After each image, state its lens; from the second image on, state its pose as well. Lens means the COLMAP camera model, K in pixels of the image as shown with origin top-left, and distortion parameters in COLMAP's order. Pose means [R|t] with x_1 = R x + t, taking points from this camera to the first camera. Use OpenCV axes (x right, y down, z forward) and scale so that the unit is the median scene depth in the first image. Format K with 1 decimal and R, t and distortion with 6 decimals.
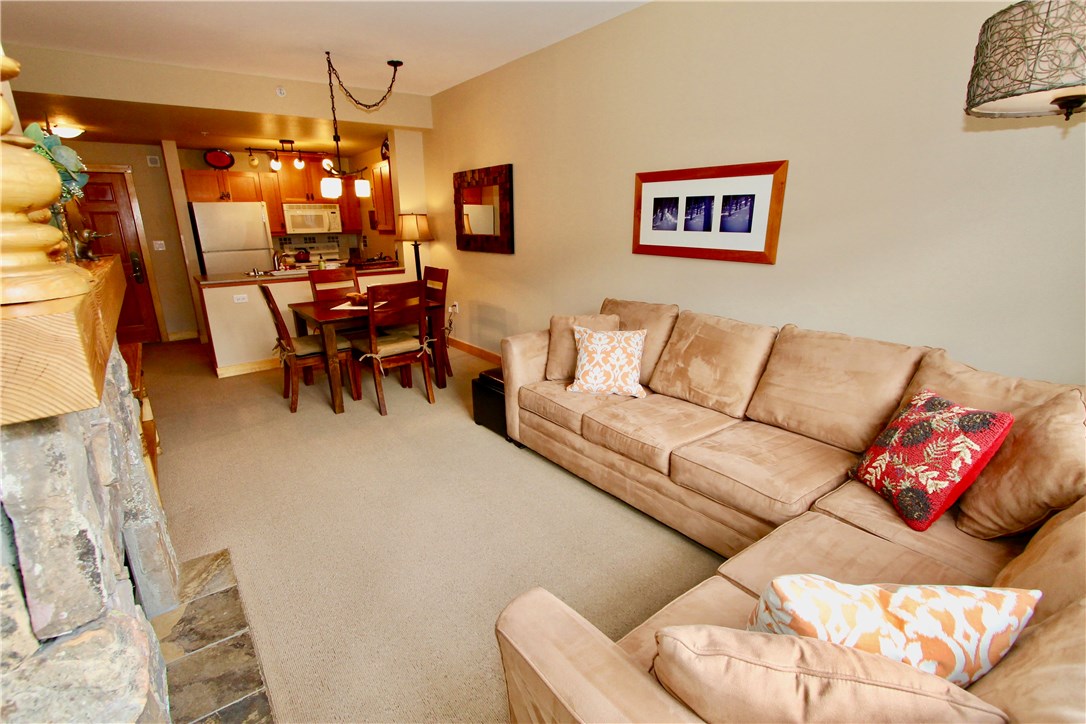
lens RADIAL K [[510.9, 0, 538.0], [0, 510.9, 374.7], [0, 0, 1]] dist [-0.012542, 0.000294]
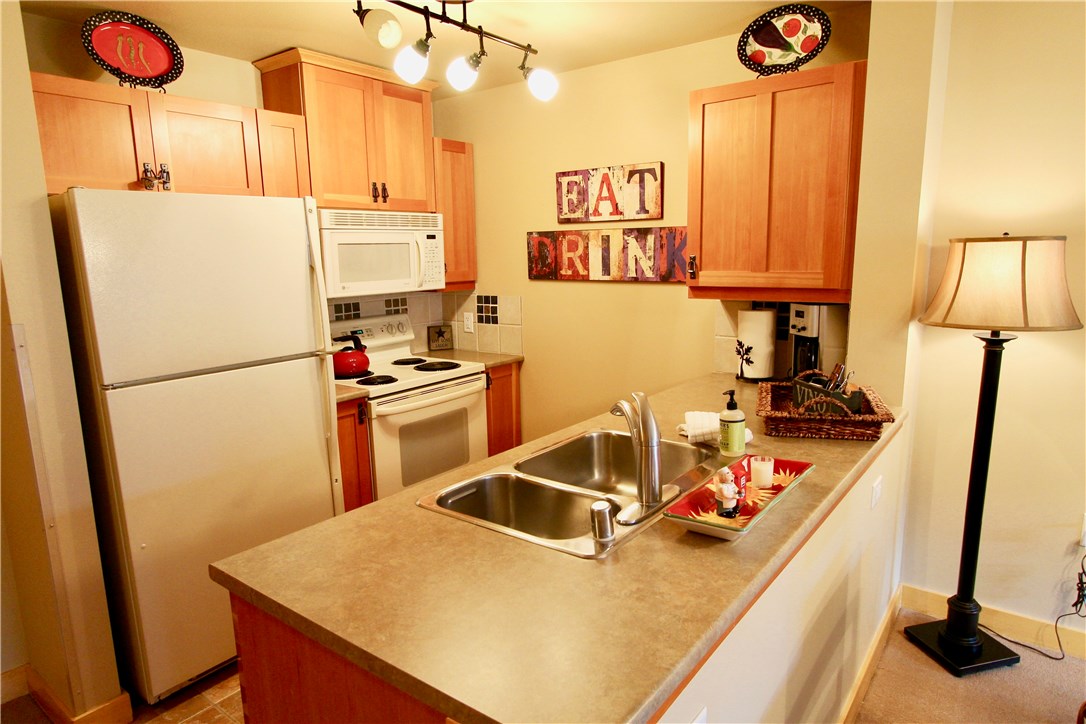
lens RADIAL K [[668.8, 0, 543.0], [0, 668.8, 362.0], [0, 0, 1]] dist [-0.002321, -0.000135]
pose [[0.964196, -0.048682, 0.260684, -0.596281], [0.082898, 0.989073, -0.121909, -0.217834], [-0.251901, 0.139155, 0.957696, 0.705722]]
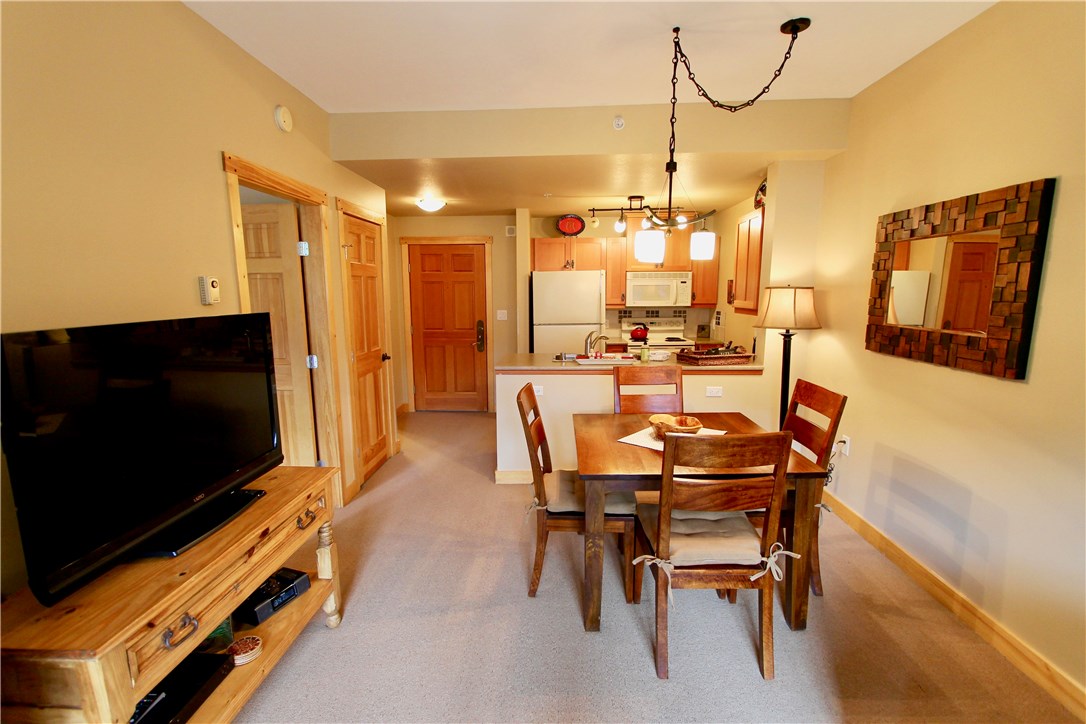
lens RADIAL K [[510.9, 0, 538.0], [0, 510.9, 374.7], [0, 0, 1]] dist [-0.012542, 0.000294]
pose [[0.774836, 0.111969, -0.622168, -0.081440], [-0.188003, 0.980473, -0.057684, -0.112025], [0.603560, 0.161665, 0.780756, 0.334408]]
